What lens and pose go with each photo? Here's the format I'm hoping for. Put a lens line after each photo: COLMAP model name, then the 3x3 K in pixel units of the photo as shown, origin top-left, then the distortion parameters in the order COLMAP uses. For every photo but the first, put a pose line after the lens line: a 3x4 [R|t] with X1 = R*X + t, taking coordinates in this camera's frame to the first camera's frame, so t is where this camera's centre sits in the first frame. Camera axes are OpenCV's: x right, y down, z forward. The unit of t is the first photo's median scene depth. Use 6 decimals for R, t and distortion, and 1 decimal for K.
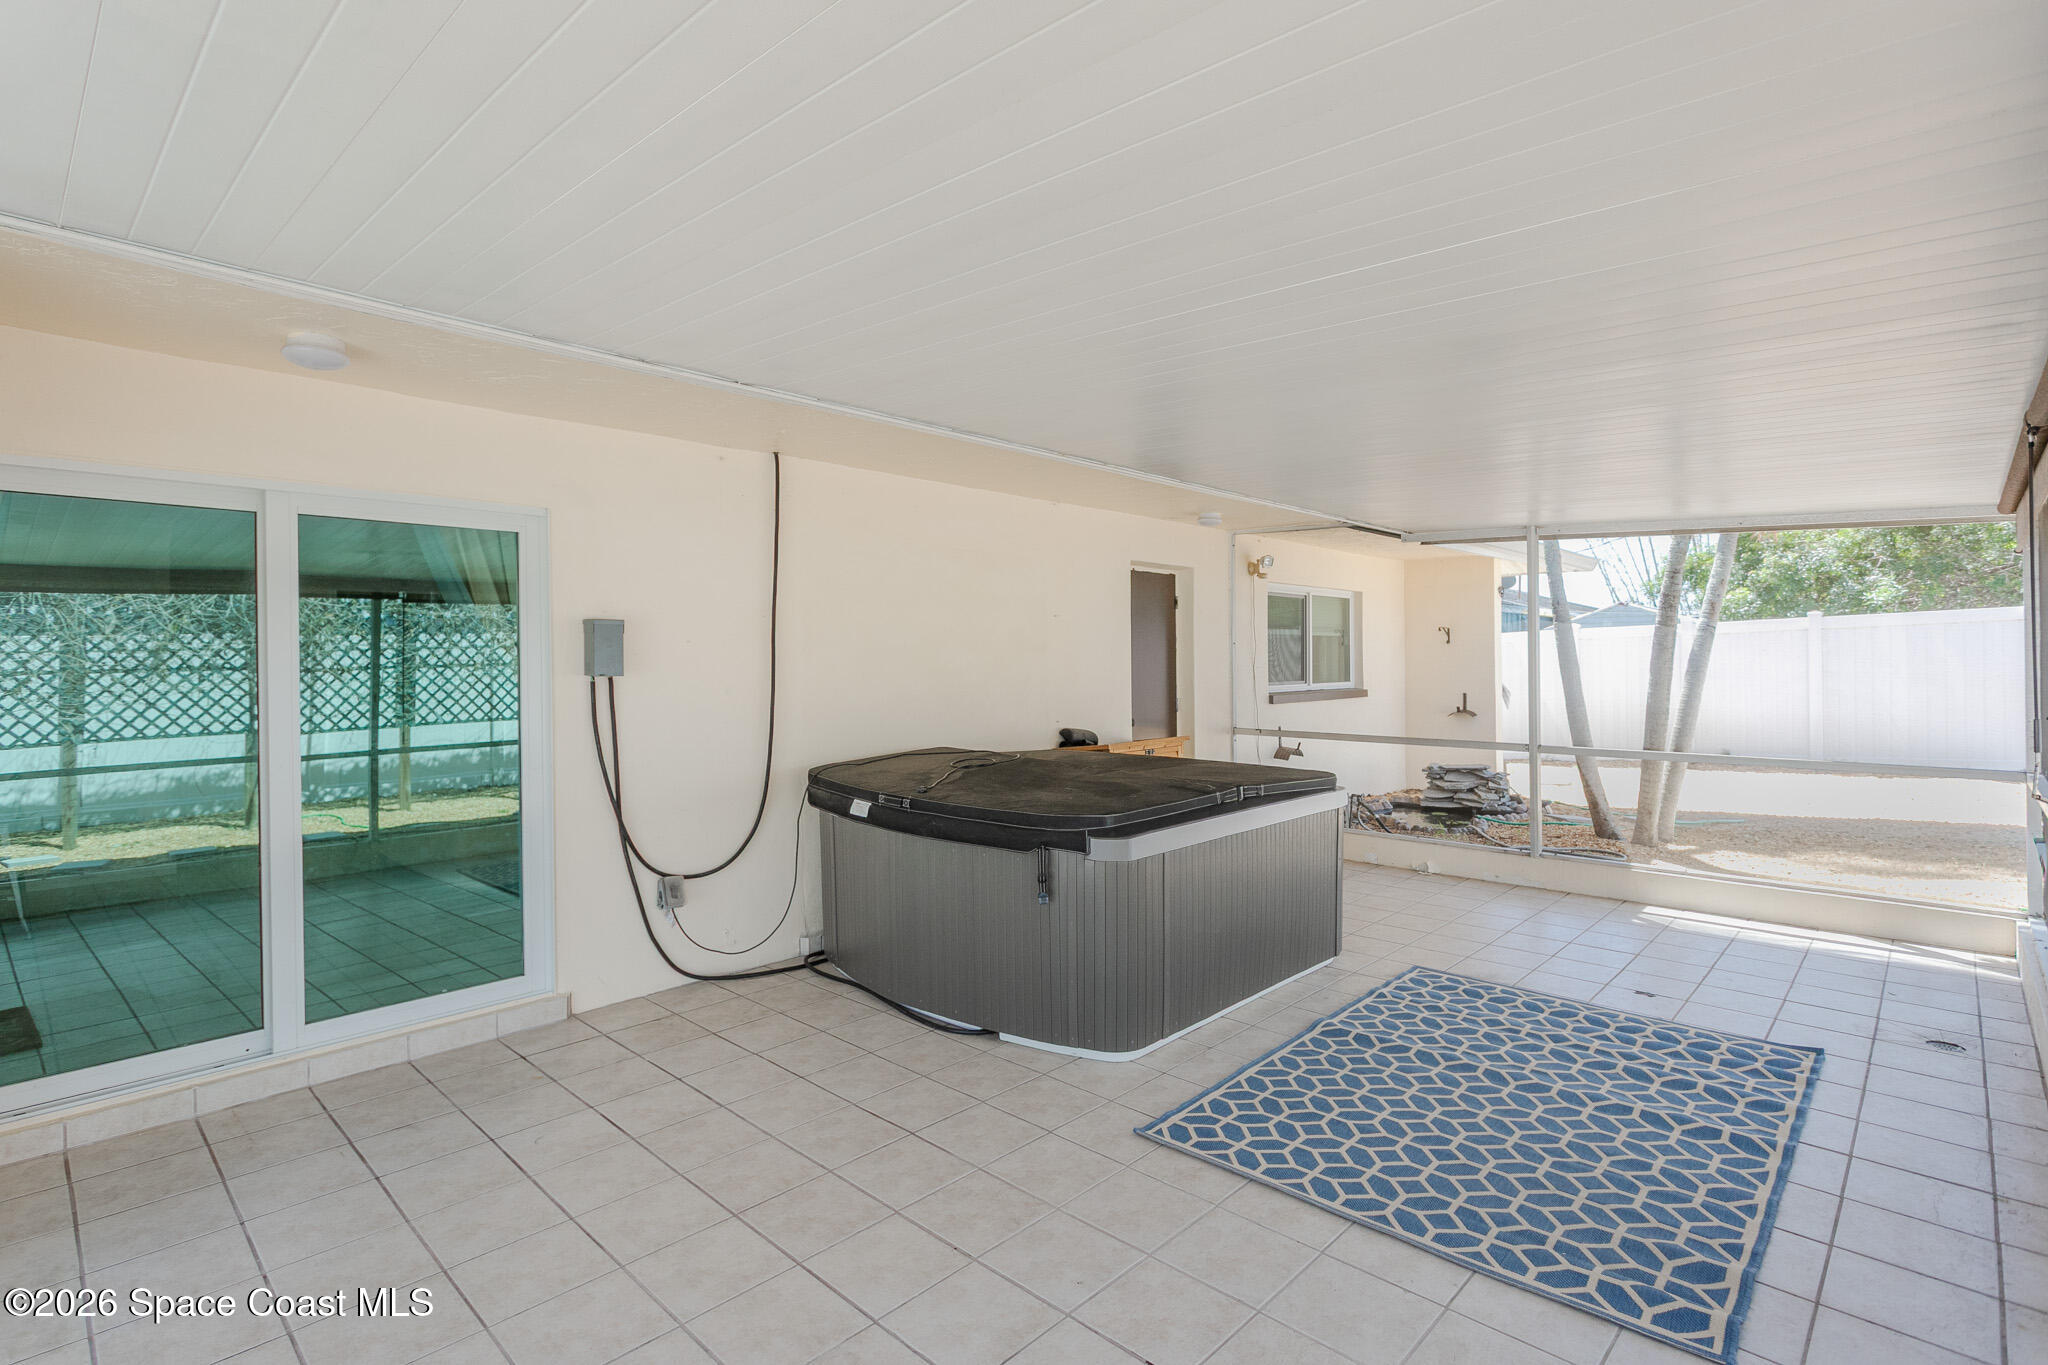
lens RADIAL K [[989.4, 0, 1021.8], [0, 989.4, 680.6], [0, 0, 1]] dist [-0.017432, 0.000062]
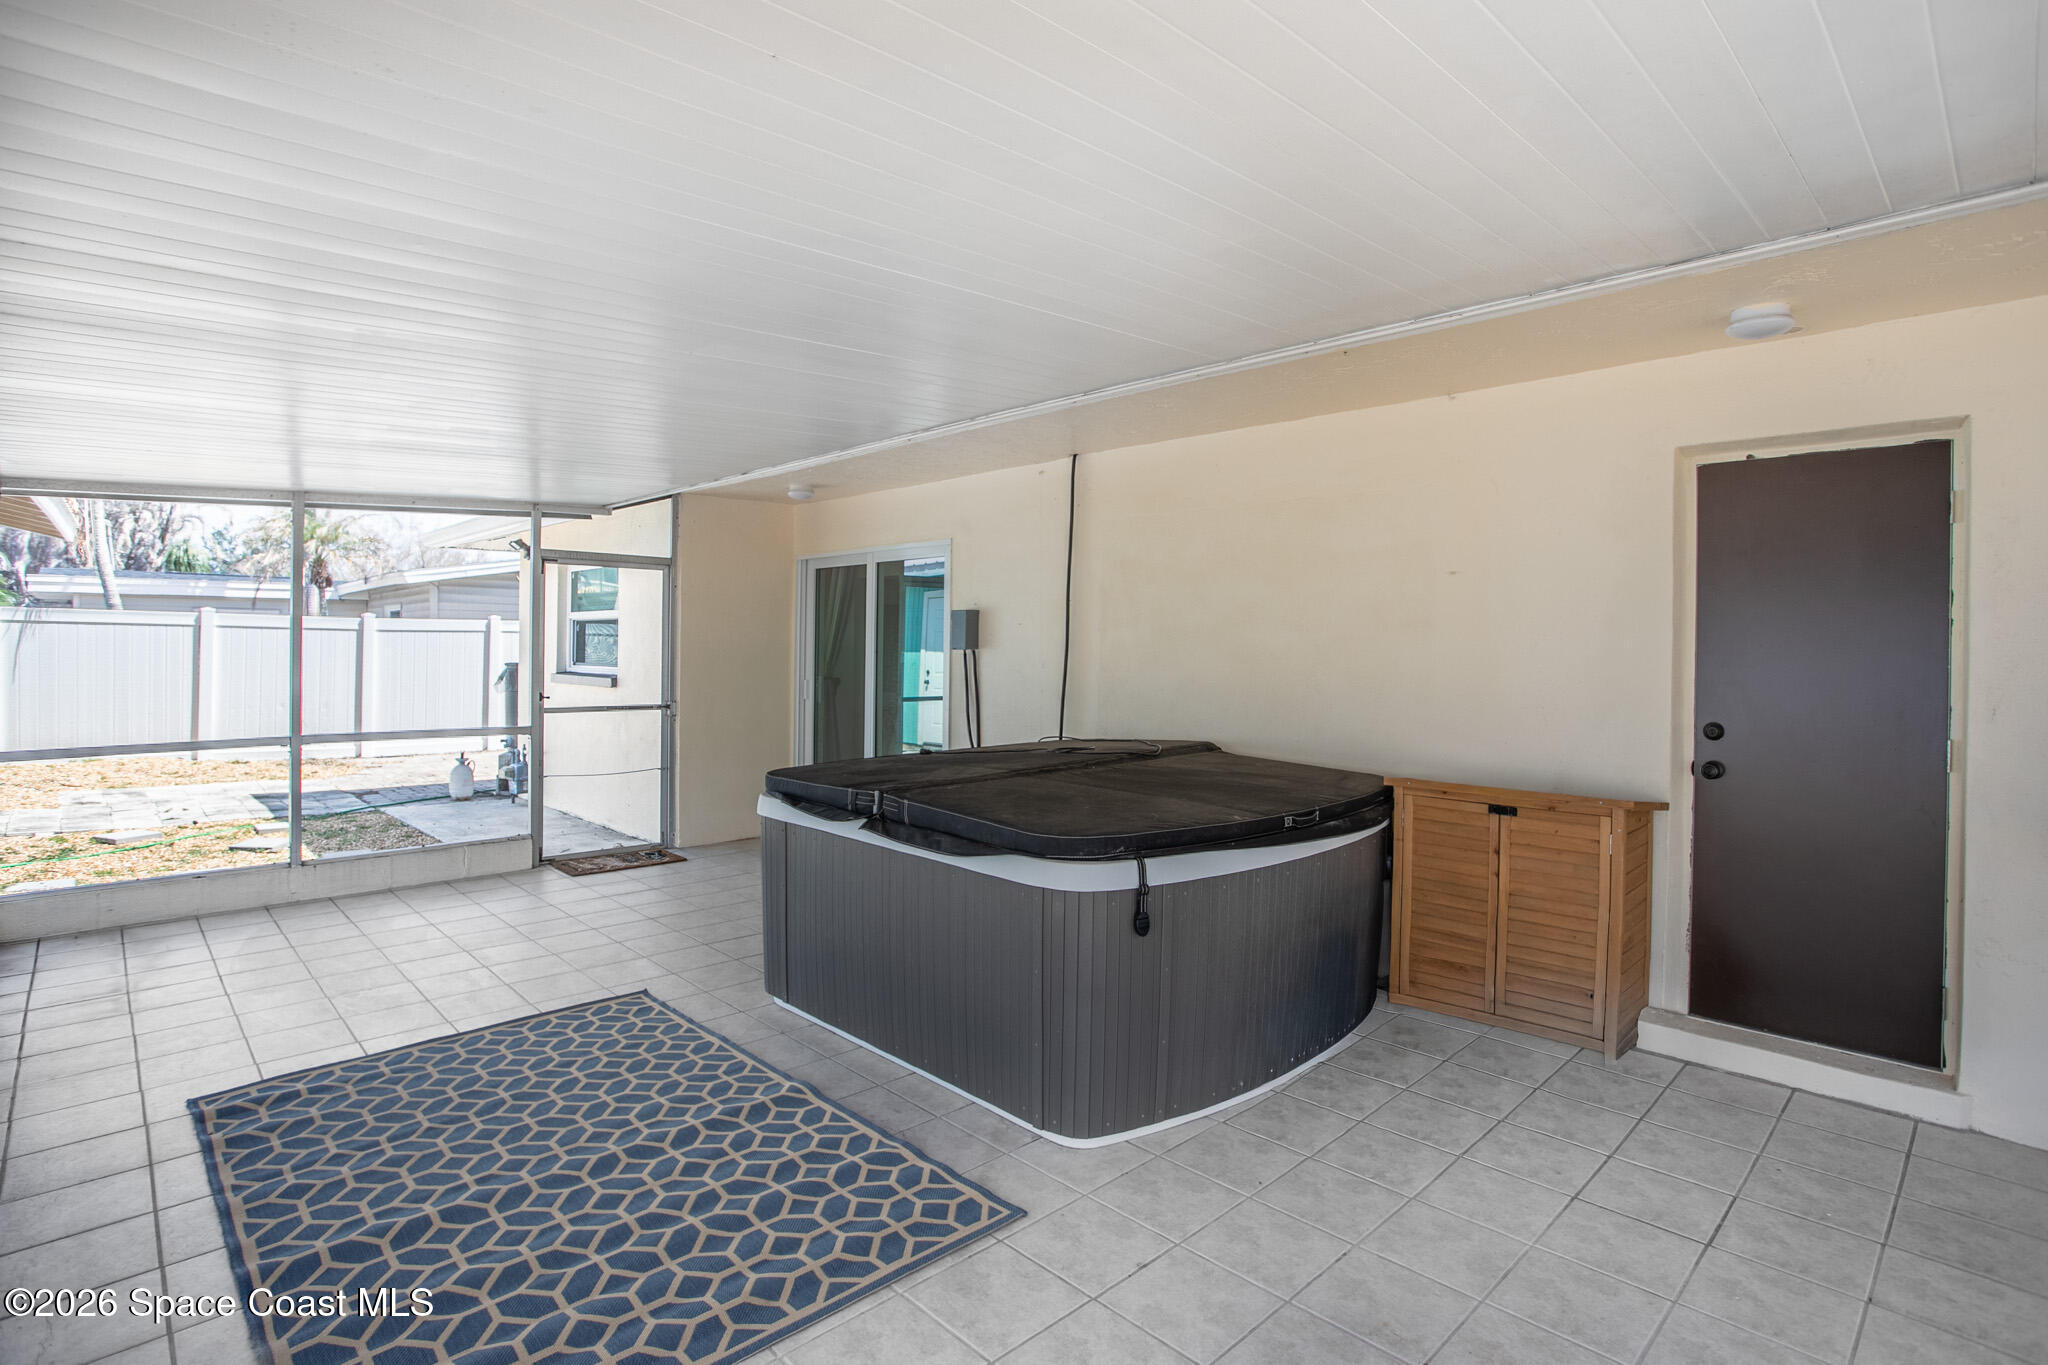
lens RADIAL K [[989.4, 0, 985.3], [0, 989.4, 610.0], [0, 0, 1]] dist [-0.017432, 0.000062]
pose [[-0.061603, -0.021608, -0.997867, 1.323565], [-0.019188, 0.999607, -0.020461, -0.043806], [0.997916, 0.017886, -0.061993, 1.402646]]
